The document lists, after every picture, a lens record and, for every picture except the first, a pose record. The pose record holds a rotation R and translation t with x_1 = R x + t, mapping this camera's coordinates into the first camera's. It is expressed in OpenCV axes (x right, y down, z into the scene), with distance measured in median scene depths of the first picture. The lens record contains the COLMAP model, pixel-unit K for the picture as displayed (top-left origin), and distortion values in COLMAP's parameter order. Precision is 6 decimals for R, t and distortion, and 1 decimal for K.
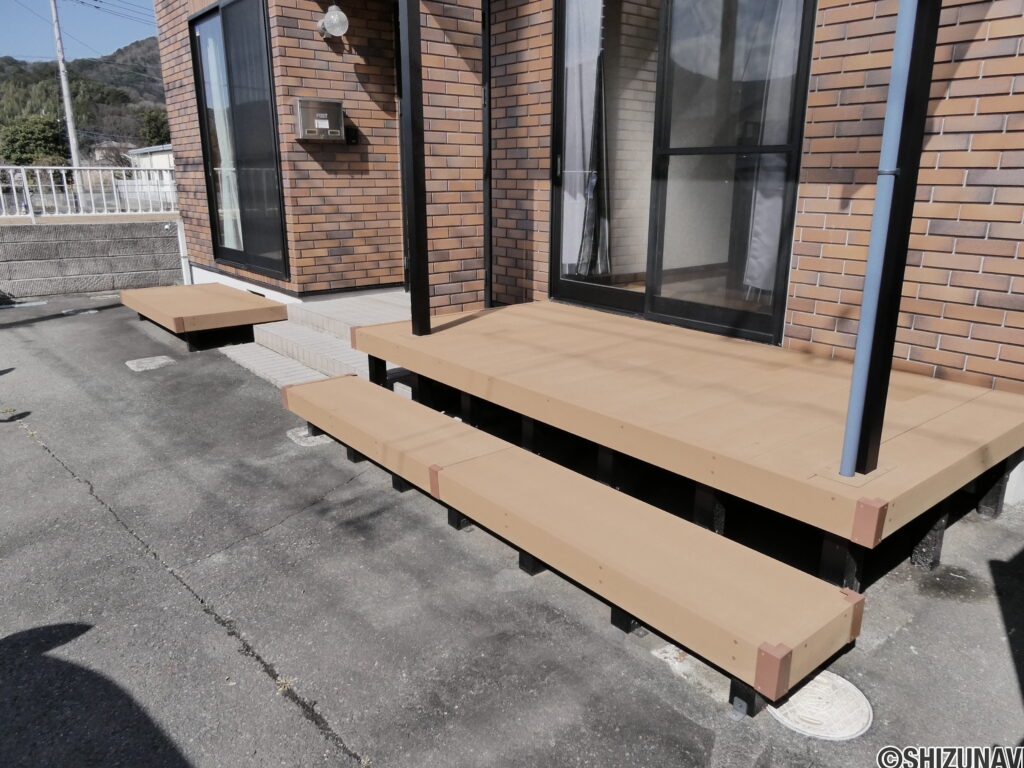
lens RADIAL K [[733.0, 0, 516.8], [0, 733.0, 381.6], [0, 0, 1]] dist [-0.004685, -0.004541]
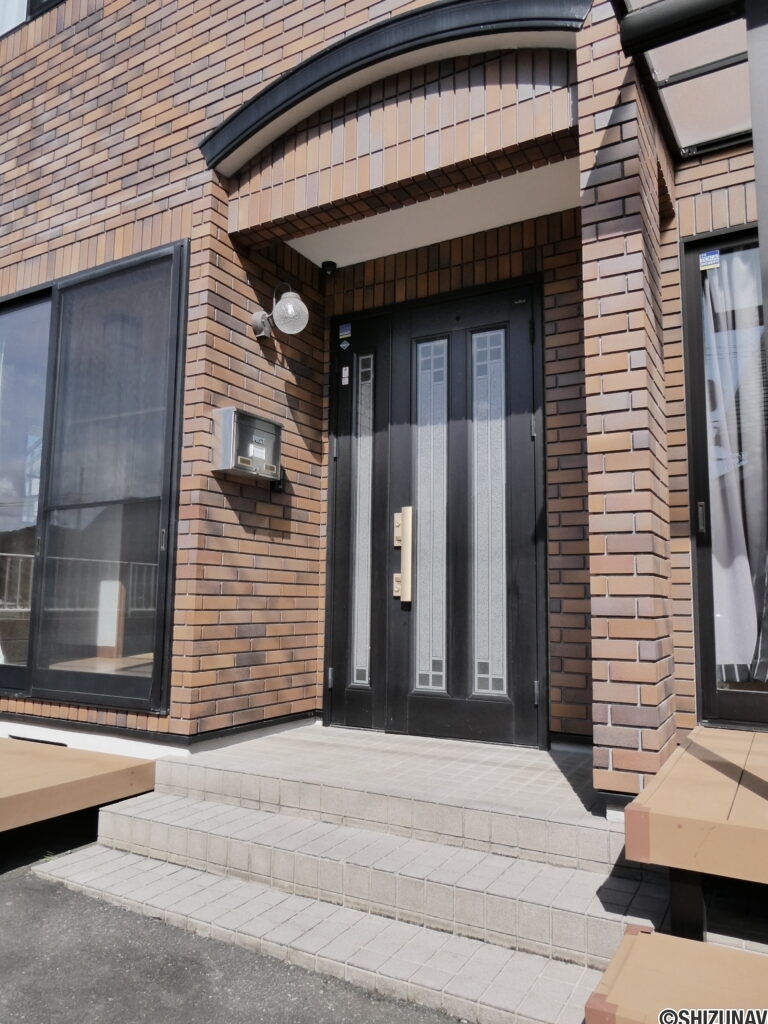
lens RADIAL K [[733.0, 0, 379.1], [0, 733.0, 509.9], [0, 0, 1]] dist [-0.004685, -0.004541]
pose [[0.934433, 0.055903, 0.351723, -0.365952], [0.085280, 0.923747, -0.373388, -0.061559], [-0.345777, 0.378901, 0.858413, 0.424325]]
